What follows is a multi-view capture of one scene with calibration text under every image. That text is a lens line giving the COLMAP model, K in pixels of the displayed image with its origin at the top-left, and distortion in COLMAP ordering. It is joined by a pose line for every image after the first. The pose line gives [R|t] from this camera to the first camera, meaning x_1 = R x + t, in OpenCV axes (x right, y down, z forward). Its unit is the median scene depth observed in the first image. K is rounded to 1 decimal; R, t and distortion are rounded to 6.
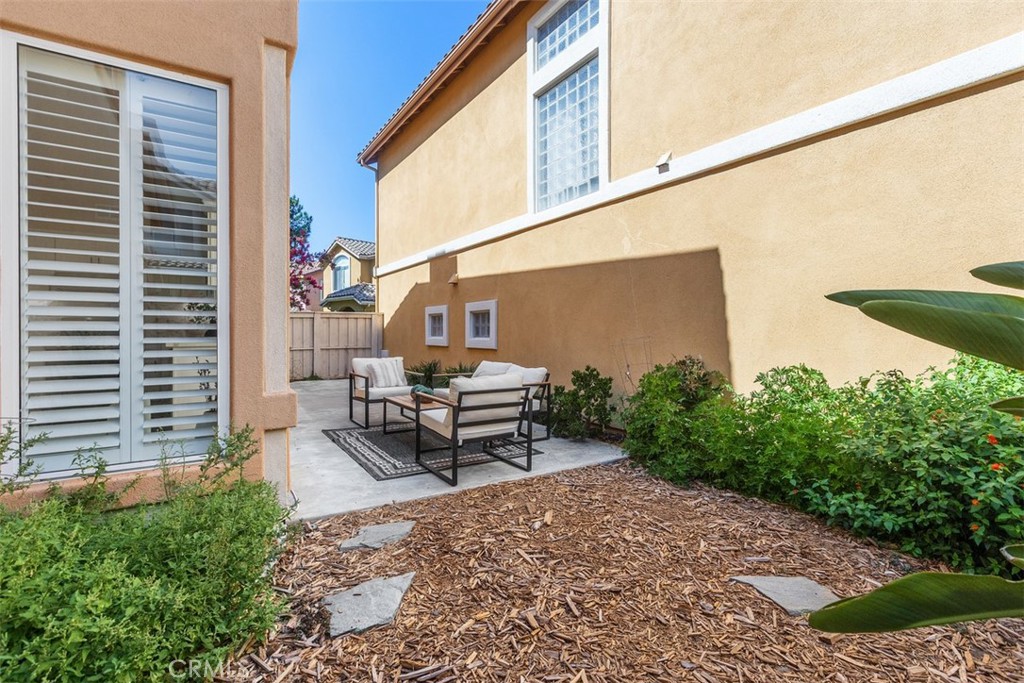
lens RADIAL K [[459.4, 0, 508.9], [0, 459.4, 334.7], [0, 0, 1]] dist [0.005873, -0.000974]
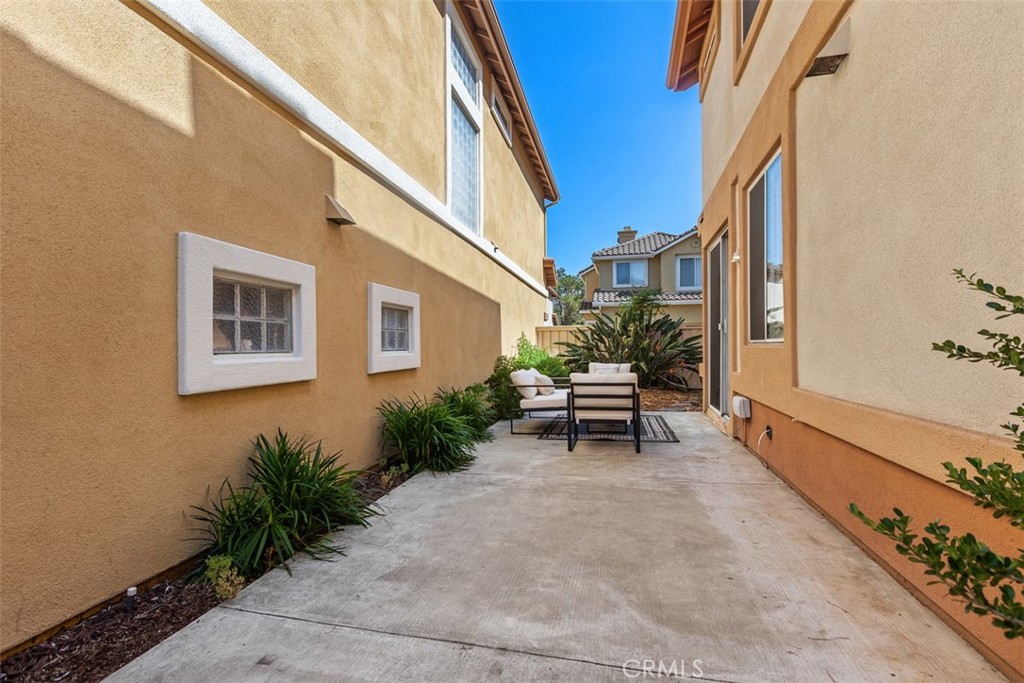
lens RADIAL K [[459.4, 0, 512.2], [0, 459.4, 342.9], [0, 0, 1]] dist [0.005873, -0.000974]
pose [[-0.704810, -0.009881, 0.709327, -0.836315], [-0.007867, 0.999950, 0.006113, -0.012770], [-0.709352, -0.001271, -0.704853, 1.902037]]
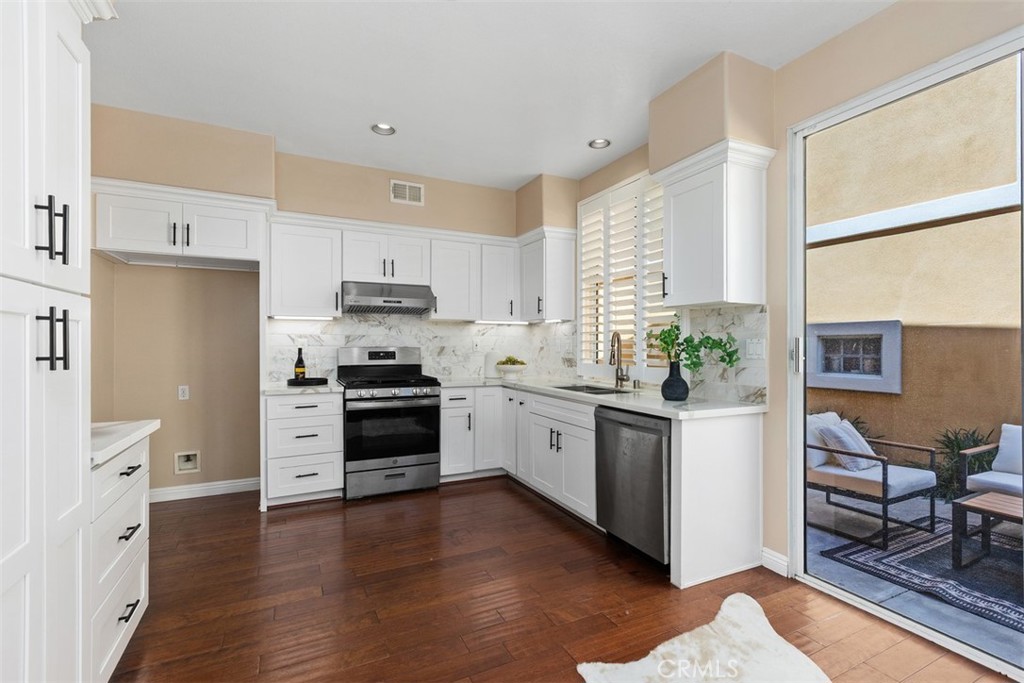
lens RADIAL K [[459.4, 0, 522.6], [0, 459.4, 340.6], [0, 0, 1]] dist [0.005873, -0.000974]
pose [[0.995702, -0.002760, -0.092573, -0.706922], [0.001666, 0.999928, -0.011893, -0.053927], [0.092599, 0.011688, 0.995635, 0.387122]]
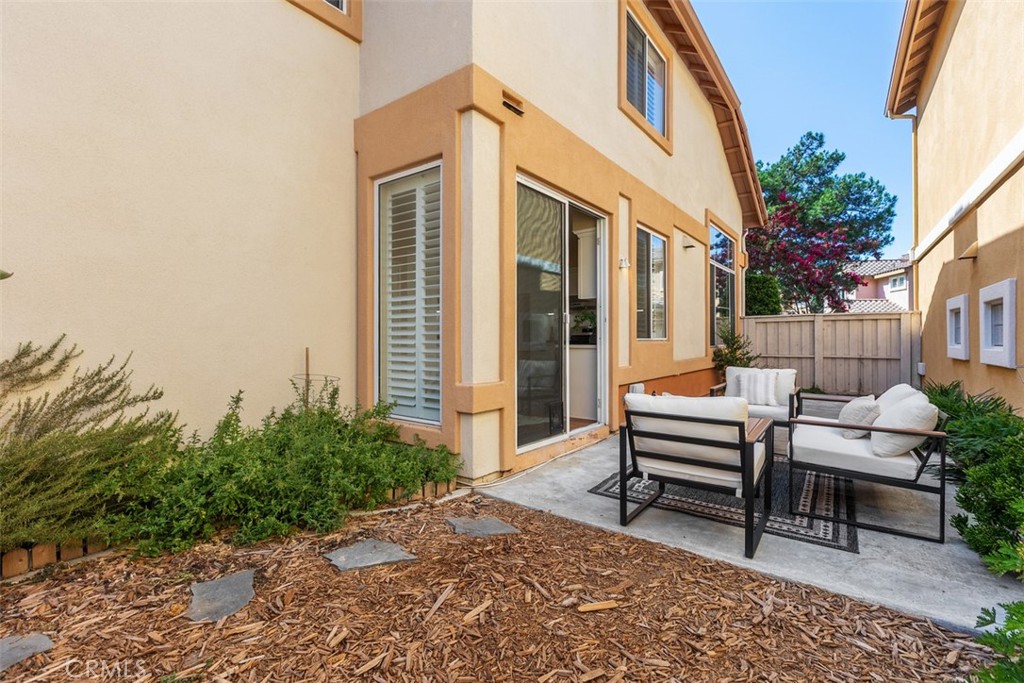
lens RADIAL K [[459.4, 0, 516.5], [0, 459.4, 334.8], [0, 0, 1]] dist [0.005873, -0.000974]
pose [[0.372401, -0.004506, -0.928061, 0.364820], [-0.007815, 0.999938, -0.007990, 0.000396], [0.928039, 0.010229, 0.372343, 0.335138]]
